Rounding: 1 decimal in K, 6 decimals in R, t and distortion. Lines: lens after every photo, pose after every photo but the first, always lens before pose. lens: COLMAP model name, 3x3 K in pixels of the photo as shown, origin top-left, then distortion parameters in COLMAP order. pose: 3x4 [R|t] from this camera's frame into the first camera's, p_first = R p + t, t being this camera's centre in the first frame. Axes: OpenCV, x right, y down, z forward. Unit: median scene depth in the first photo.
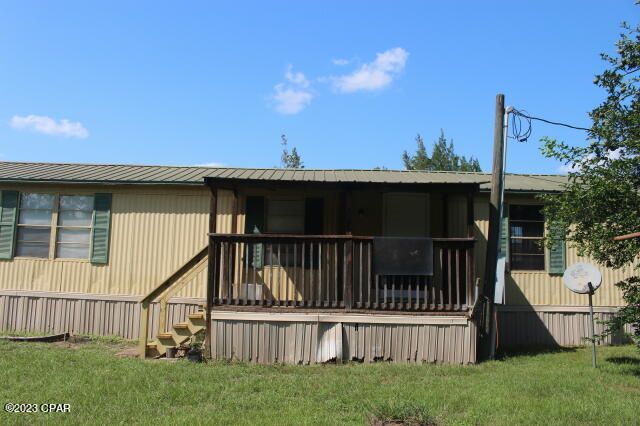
lens RADIAL K [[551.9, 0, 320.0], [0, 551.9, 213.0], [0, 0, 1]] dist [-0.106220, 0.011695]
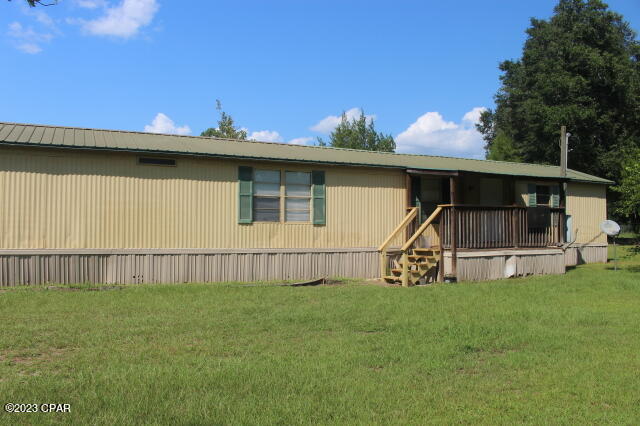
lens RADIAL K [[551.9, 0, 320.0], [0, 551.9, 213.0], [0, 0, 1]] dist [-0.106220, 0.011695]
pose [[0.862906, -0.013316, 0.505189, -1.079685], [-0.041506, 0.994408, 0.097108, -0.065821], [-0.503657, -0.104764, 0.857528, -0.154421]]
